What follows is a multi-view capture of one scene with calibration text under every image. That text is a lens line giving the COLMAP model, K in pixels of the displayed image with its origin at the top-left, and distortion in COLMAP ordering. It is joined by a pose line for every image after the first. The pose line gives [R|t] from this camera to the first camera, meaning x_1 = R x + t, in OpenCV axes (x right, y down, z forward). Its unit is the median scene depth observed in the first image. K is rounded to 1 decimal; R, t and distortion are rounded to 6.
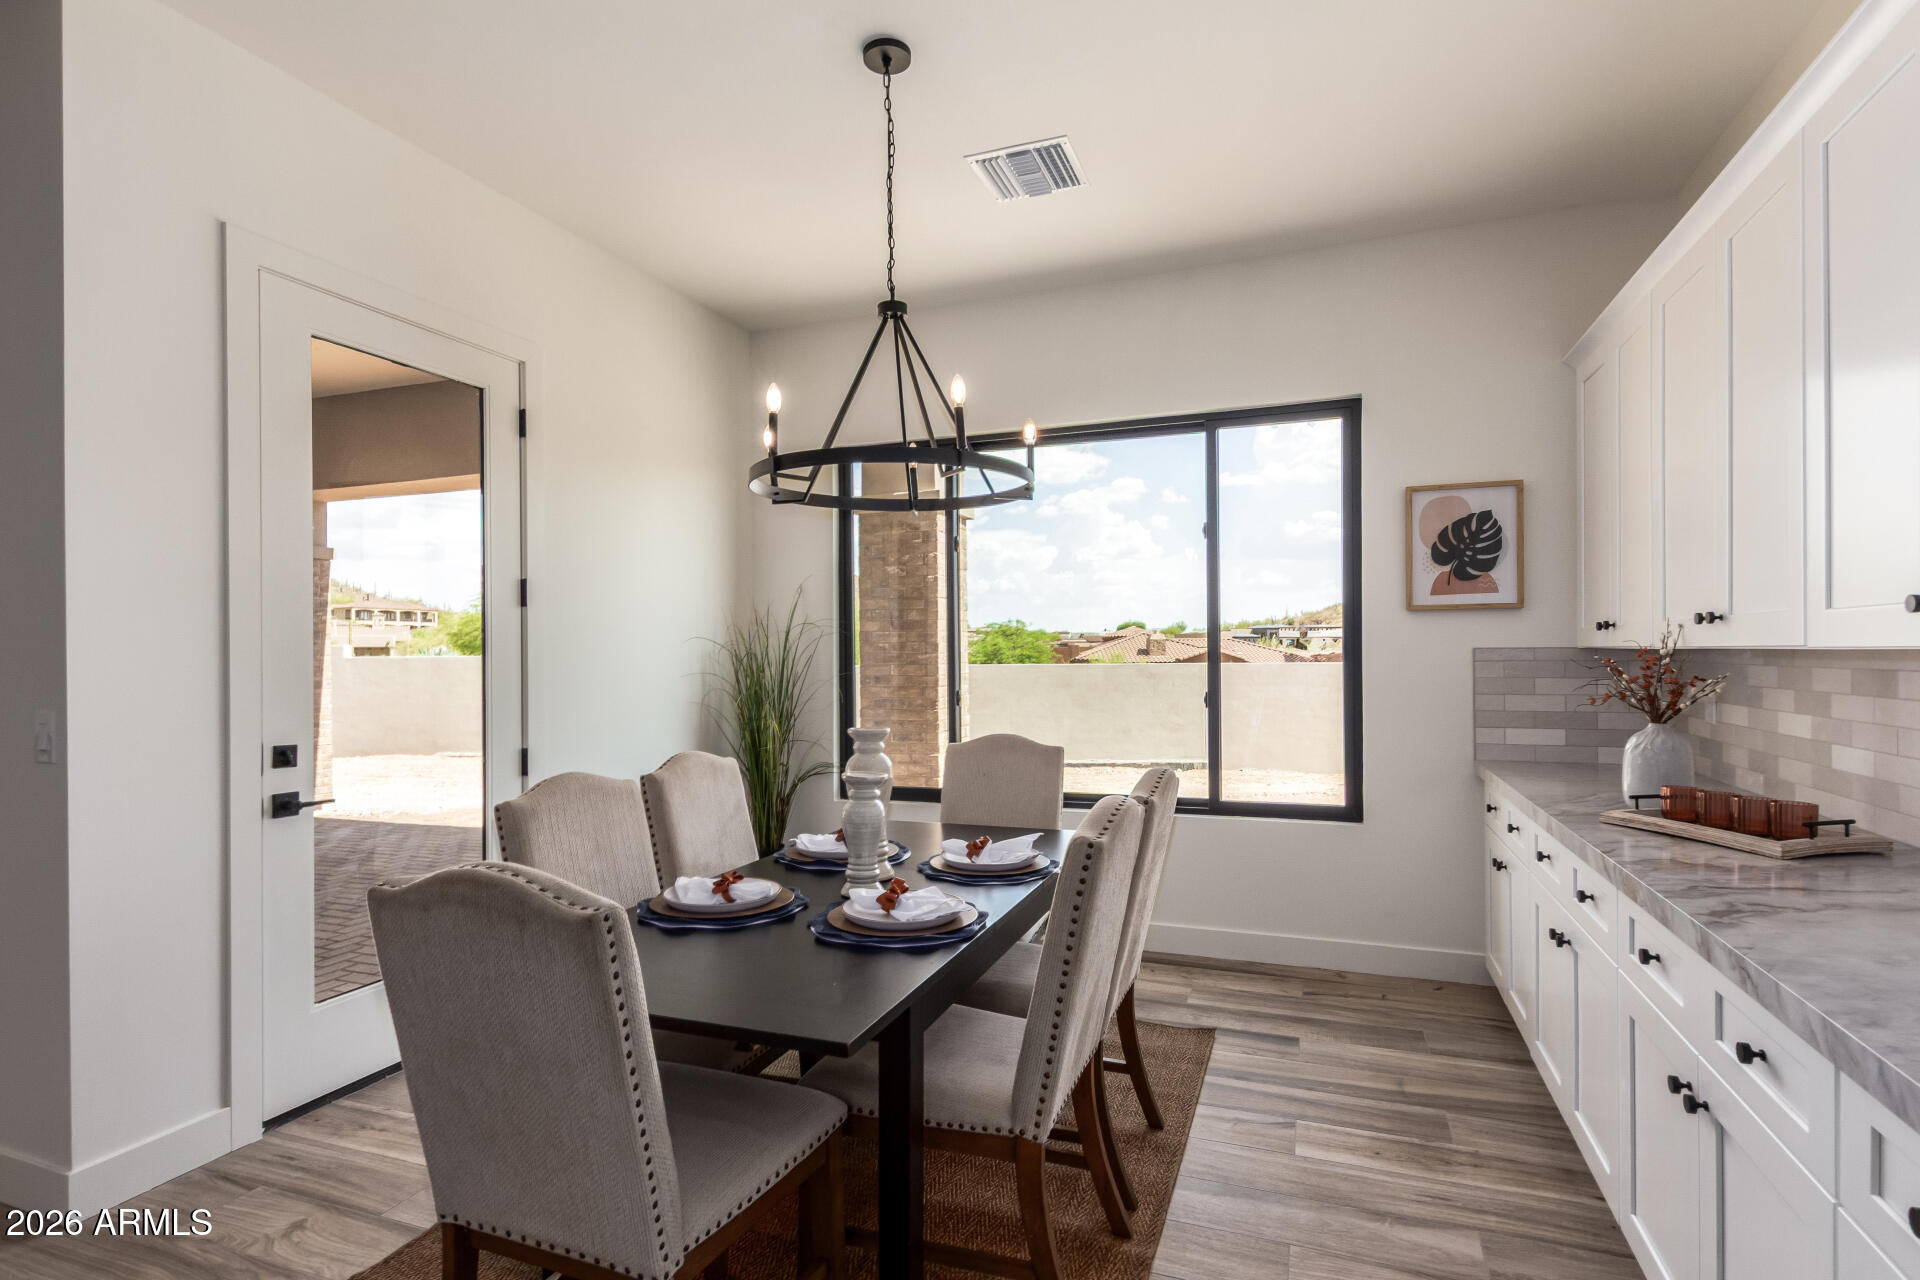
lens RADIAL K [[938.6, 0, 960.9], [0, 938.6, 648.2], [0, 0, 1]] dist [0.016227, -0.001723]
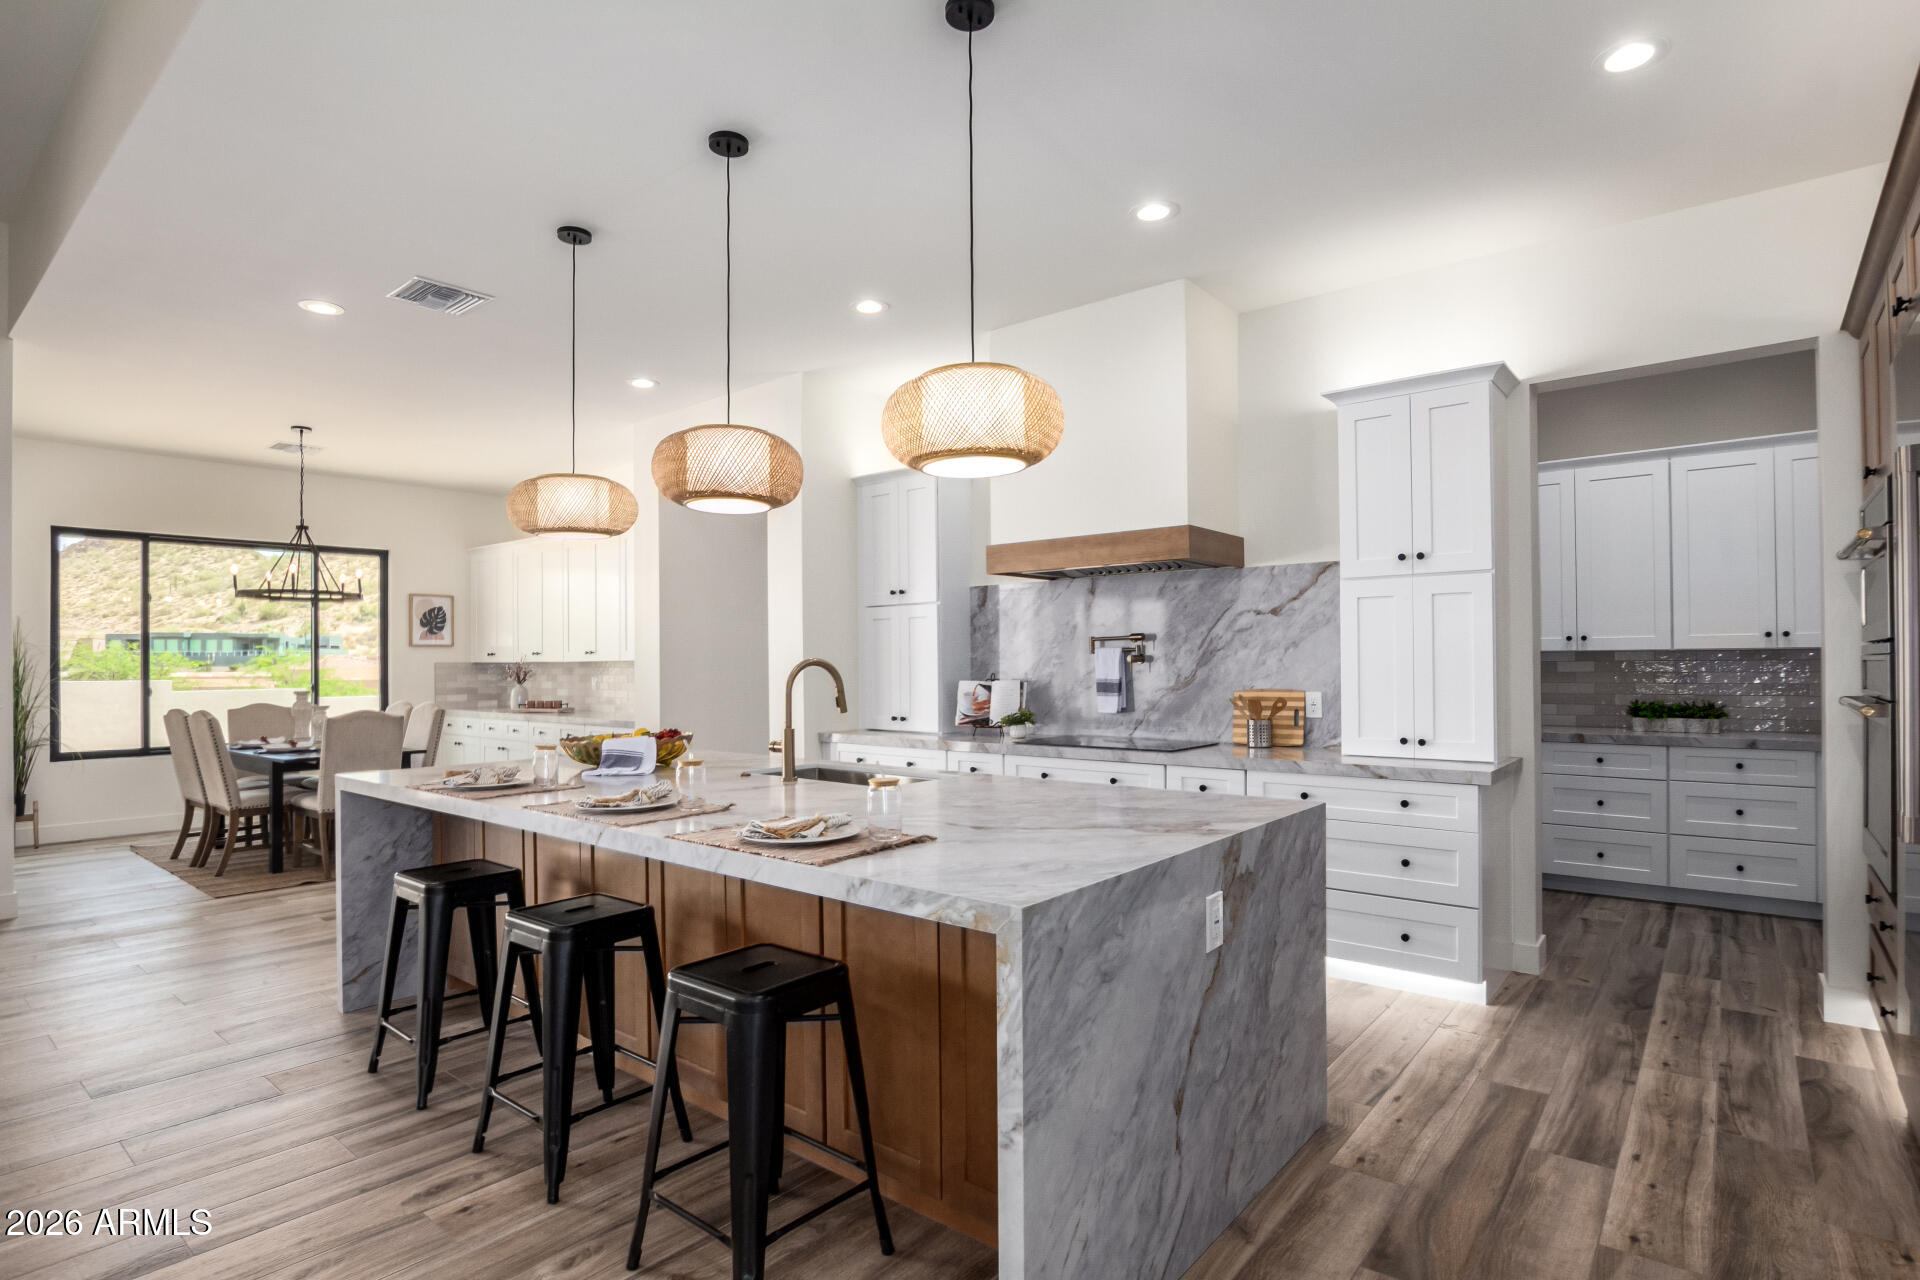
lens RADIAL K [[1009.5, 0, 968.0], [0, 1009.5, 648.5], [0, 0, 1]] dist [-0.016709, -0.000021]
pose [[0.331773, 0.017329, 0.943200, -1.455841], [0.003838, 0.999798, -0.019718, 0.020739], [-0.943351, 0.010162, 0.331640, -1.163439]]
